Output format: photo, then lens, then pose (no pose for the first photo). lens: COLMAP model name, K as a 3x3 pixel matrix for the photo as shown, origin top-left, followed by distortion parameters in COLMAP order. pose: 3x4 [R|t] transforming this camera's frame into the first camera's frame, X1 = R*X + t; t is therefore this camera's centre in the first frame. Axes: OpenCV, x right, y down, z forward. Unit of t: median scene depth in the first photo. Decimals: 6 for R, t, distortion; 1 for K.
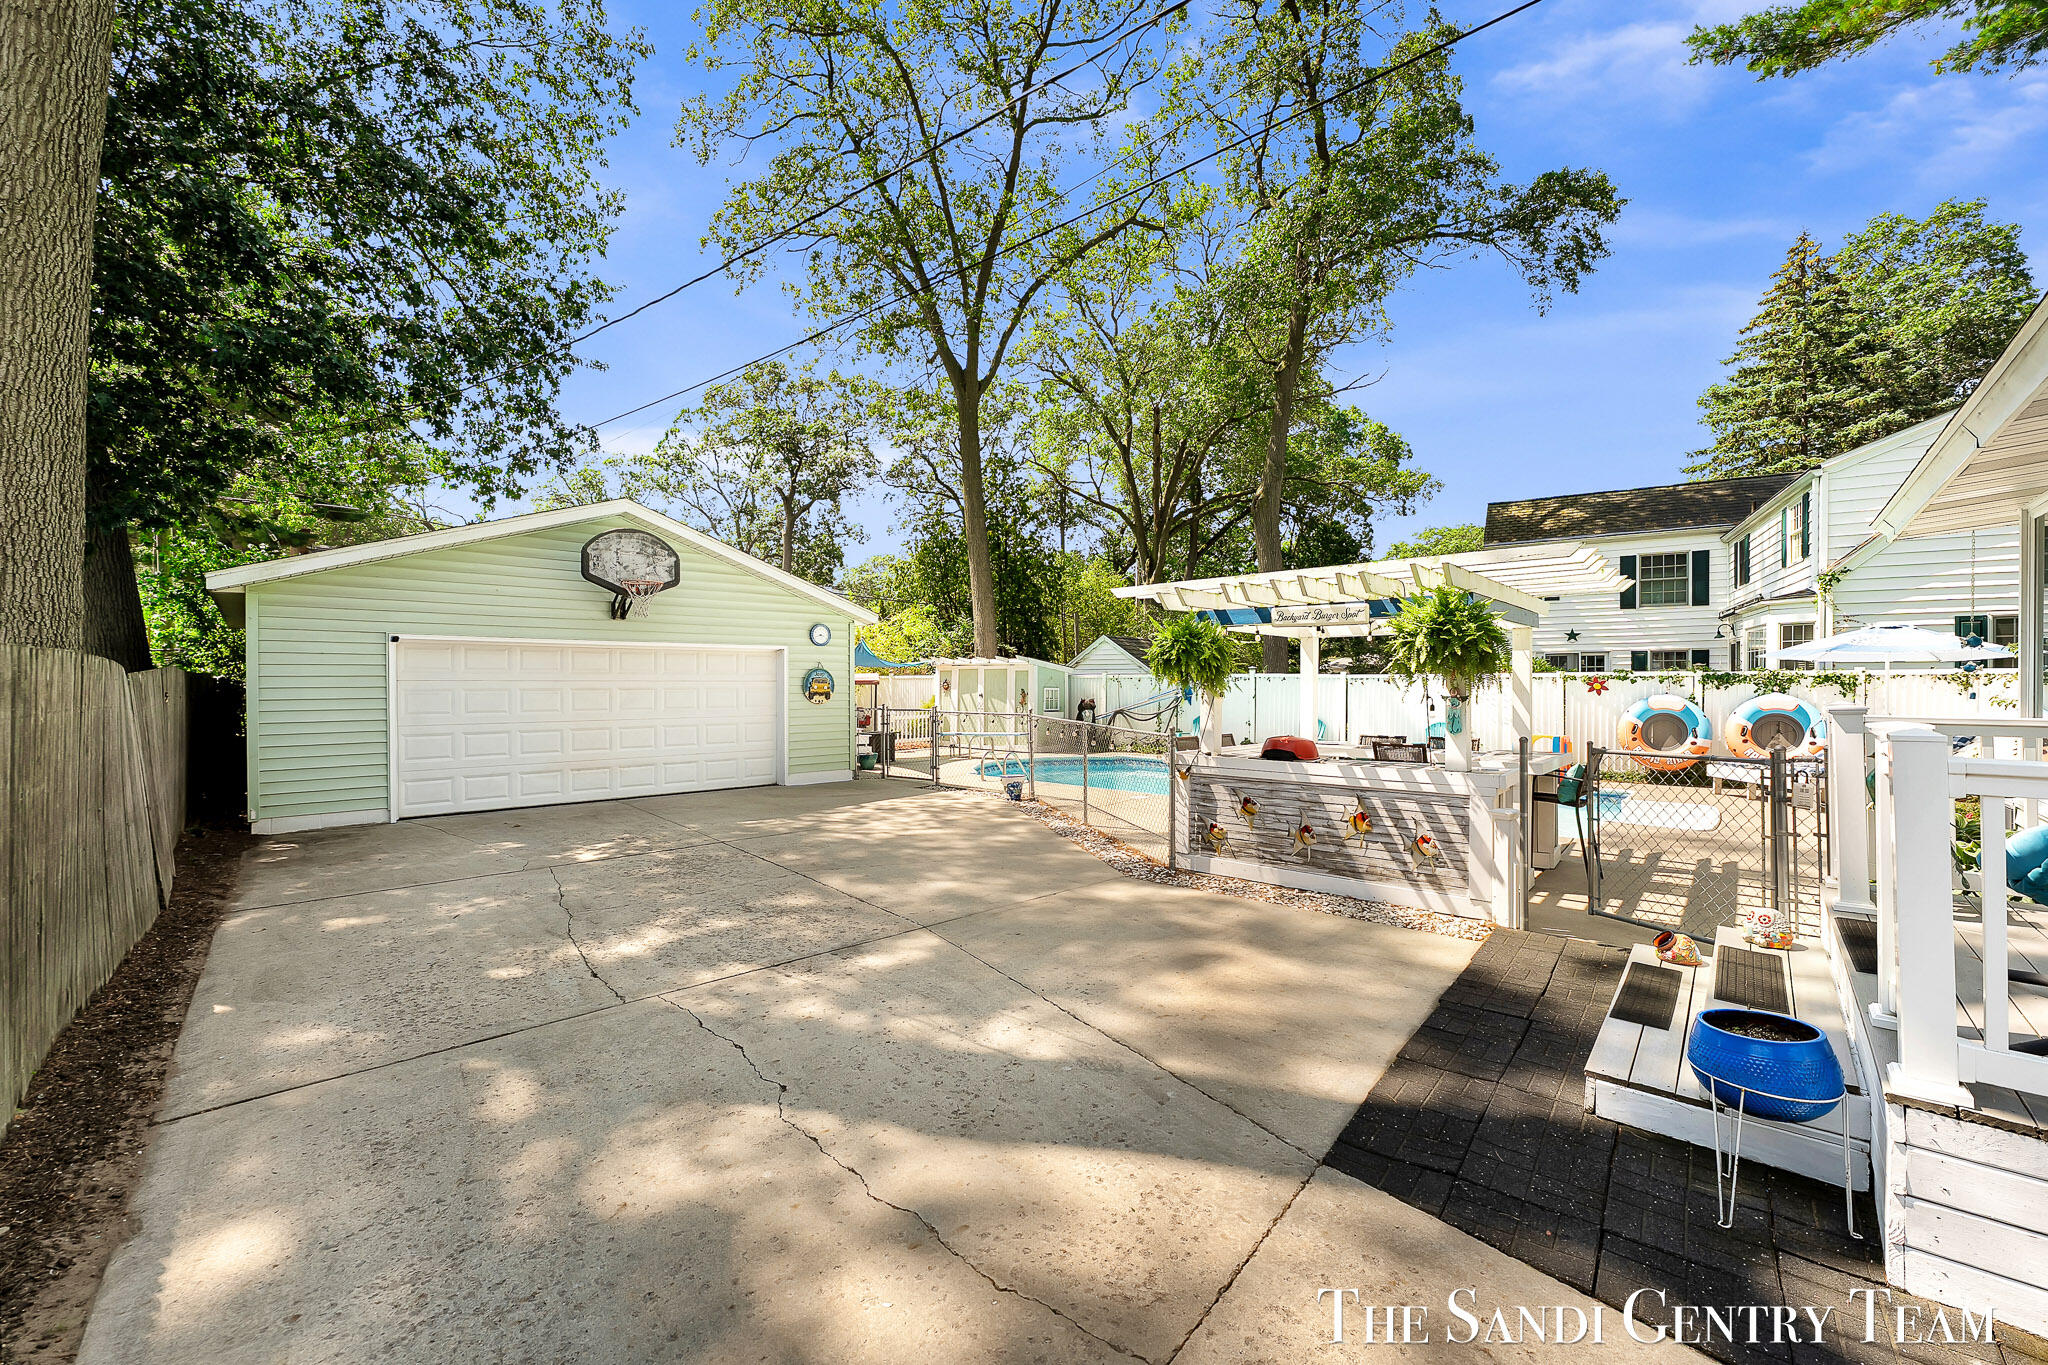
lens RADIAL K [[831.7, 0, 1024.0], [0, 831.7, 682.5], [0, 0, 1]] dist [-0.017794, 0.006994]
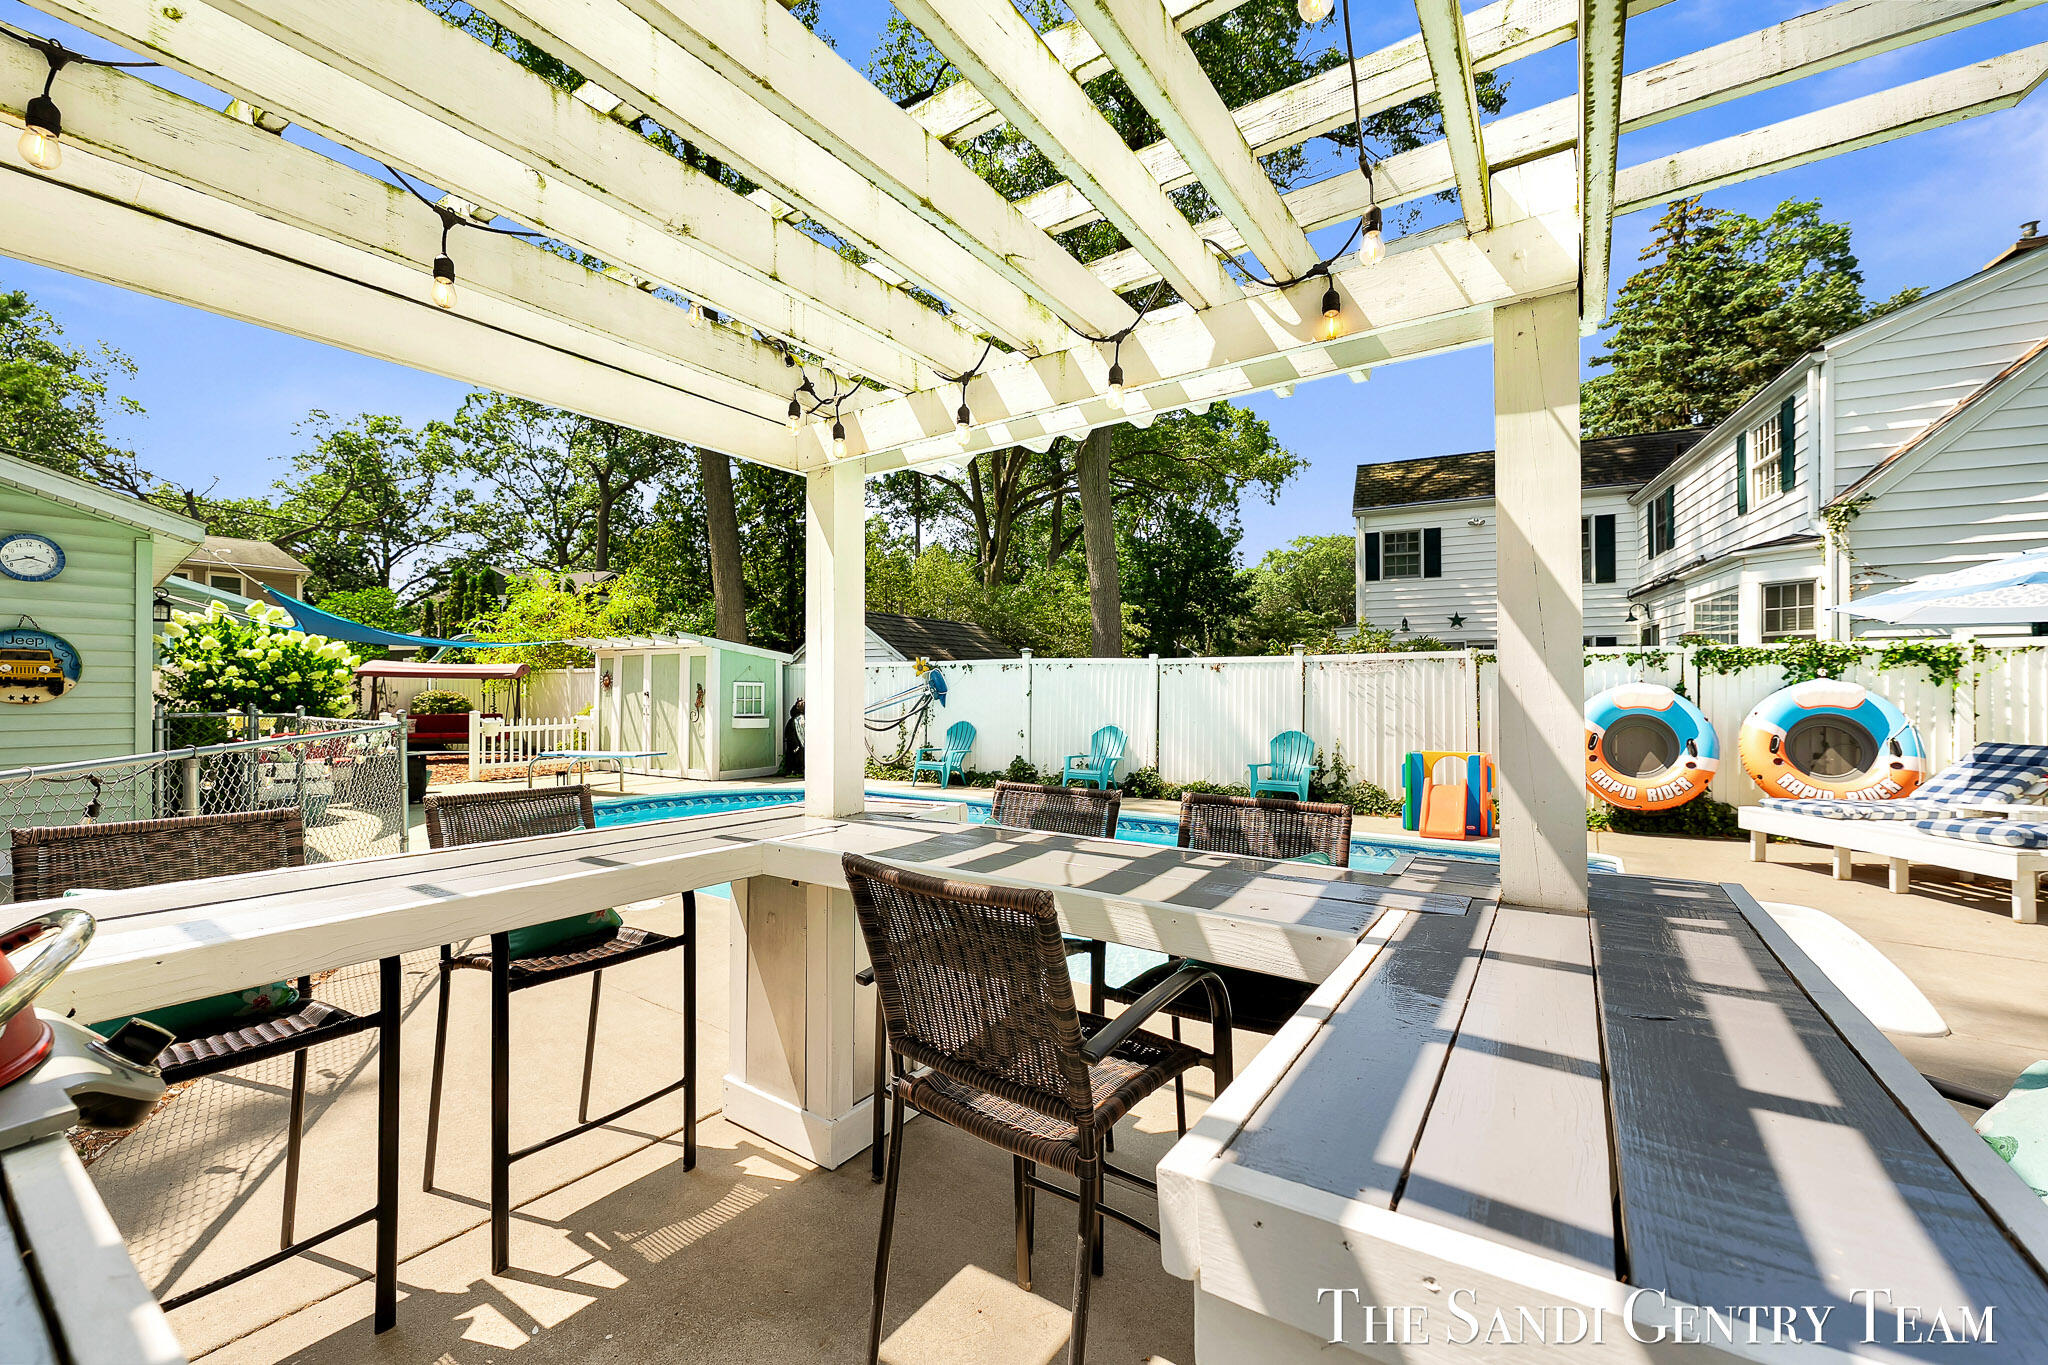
lens RADIAL K [[833.2, 0, 1027.6], [0, 833.2, 659.7], [0, 0, 1]] dist [0.000812, 0.000174]
pose [[0.991101, 0.003243, 0.133070, 0.162272], [0.001370, 0.999402, -0.034565, 0.011279], [-0.133102, 0.034440, 0.990504, 0.292876]]
